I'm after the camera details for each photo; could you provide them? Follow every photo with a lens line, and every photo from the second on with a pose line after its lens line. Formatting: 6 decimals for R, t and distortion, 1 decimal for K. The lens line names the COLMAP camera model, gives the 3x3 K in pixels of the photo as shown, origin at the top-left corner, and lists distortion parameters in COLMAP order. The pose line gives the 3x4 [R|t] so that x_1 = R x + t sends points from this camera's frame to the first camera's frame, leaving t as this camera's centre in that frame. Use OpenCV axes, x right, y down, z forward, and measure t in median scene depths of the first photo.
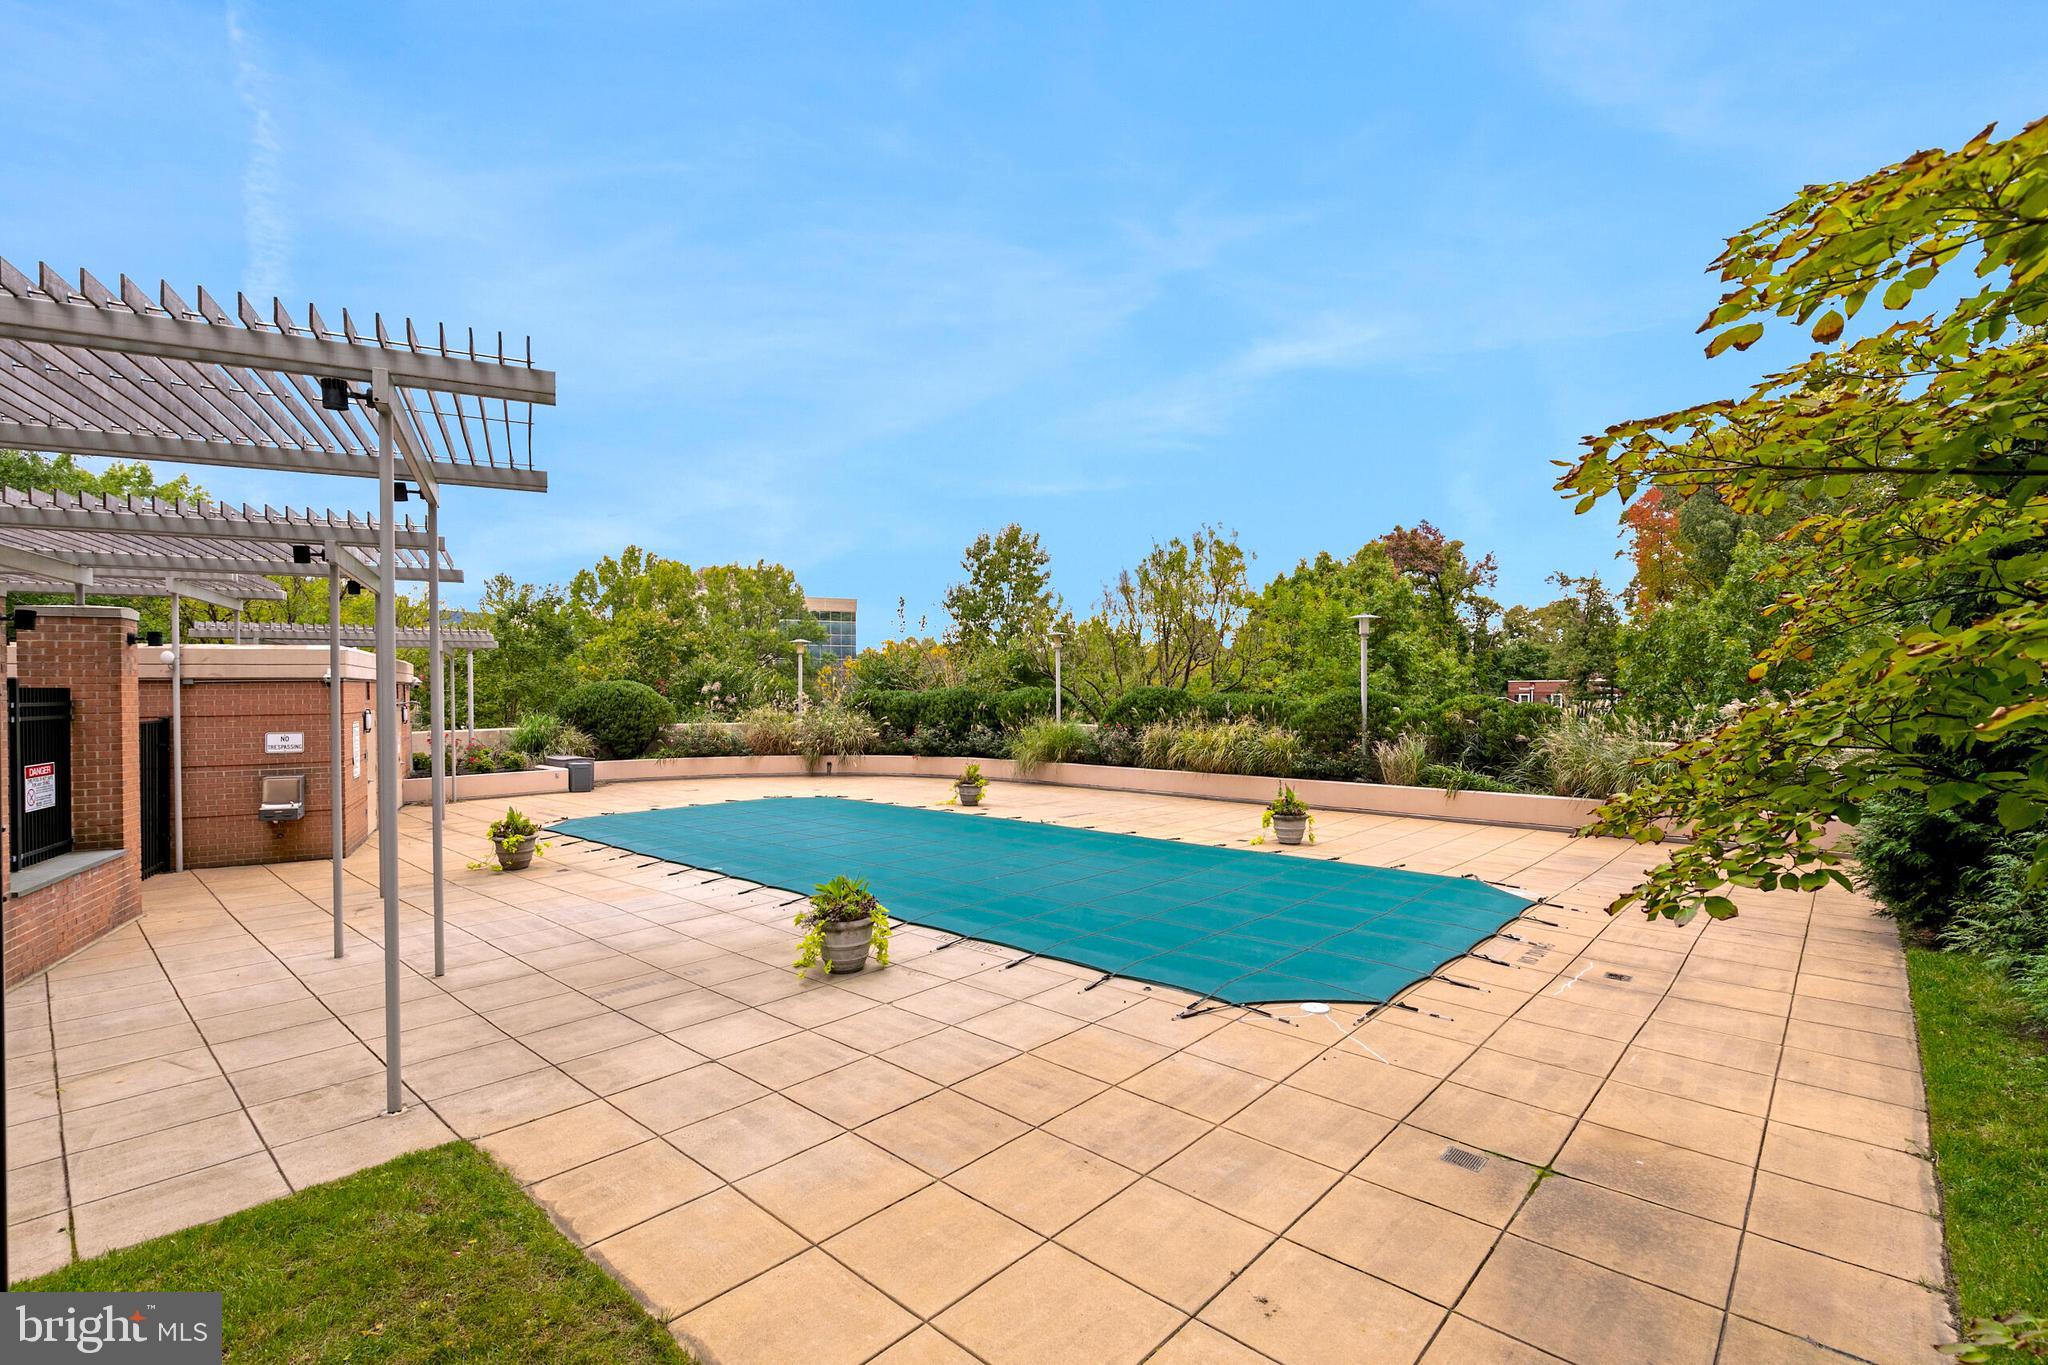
lens RADIAL K [[921.3, 0, 1022.2], [0, 921.3, 691.7], [0, 0, 1]] dist [0.004717, -0.000309]
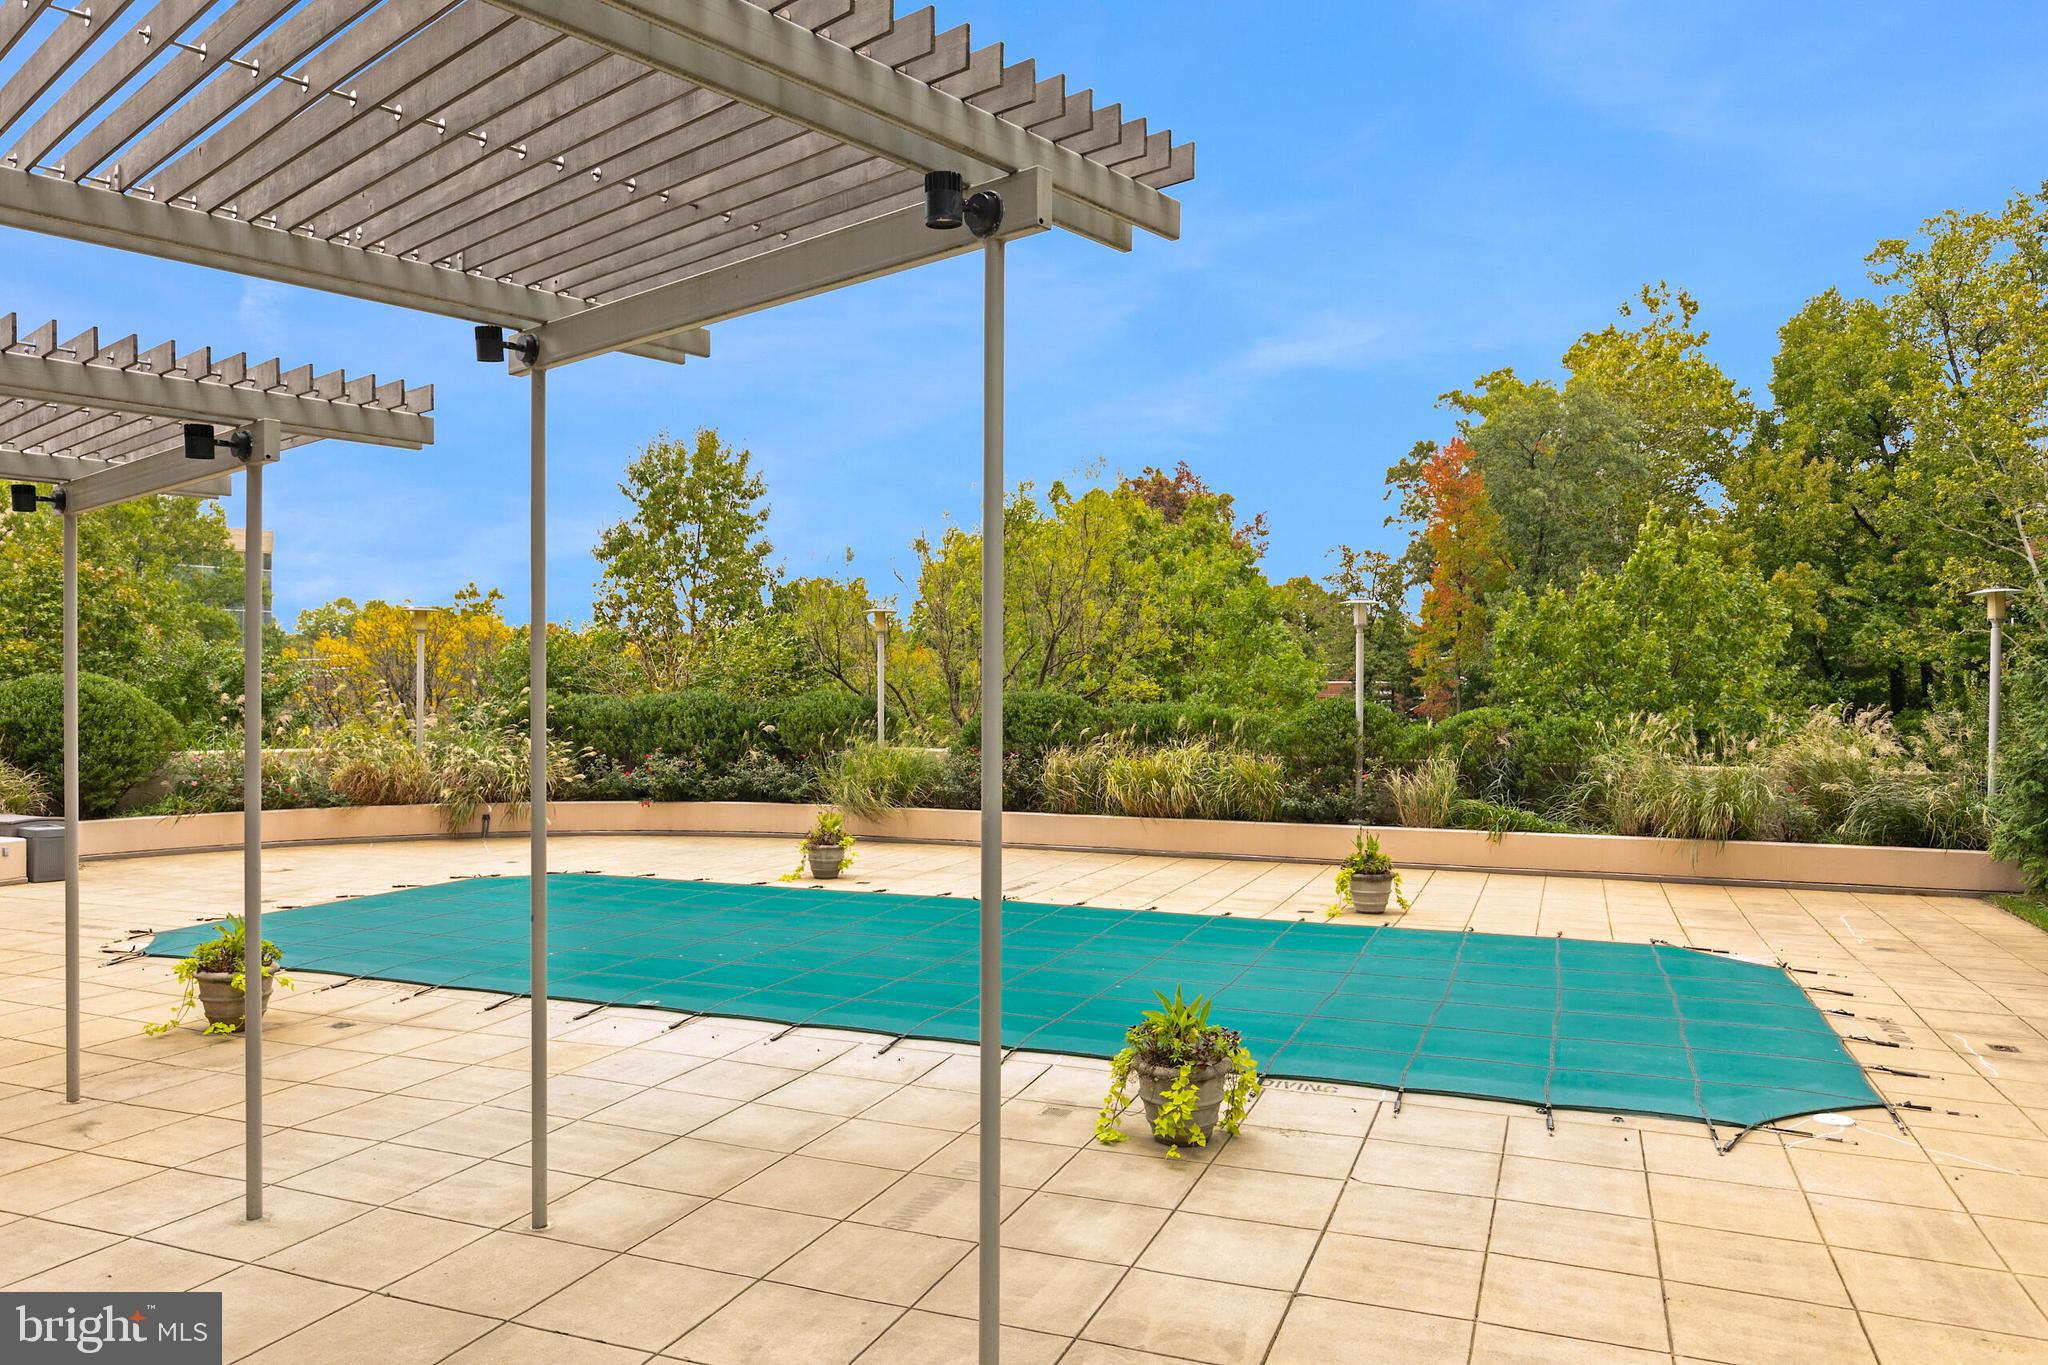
lens RADIAL K [[1387.7, 0, 1022.7], [0, 1387.7, 681.2], [0, 0, 1]] dist [-0.007772, -0.003049]
pose [[0.935513, 0.009433, 0.353167, -0.266053], [-0.006649, 0.999937, -0.009096, -0.005066], [-0.353231, 0.006161, 0.935516, 0.051181]]
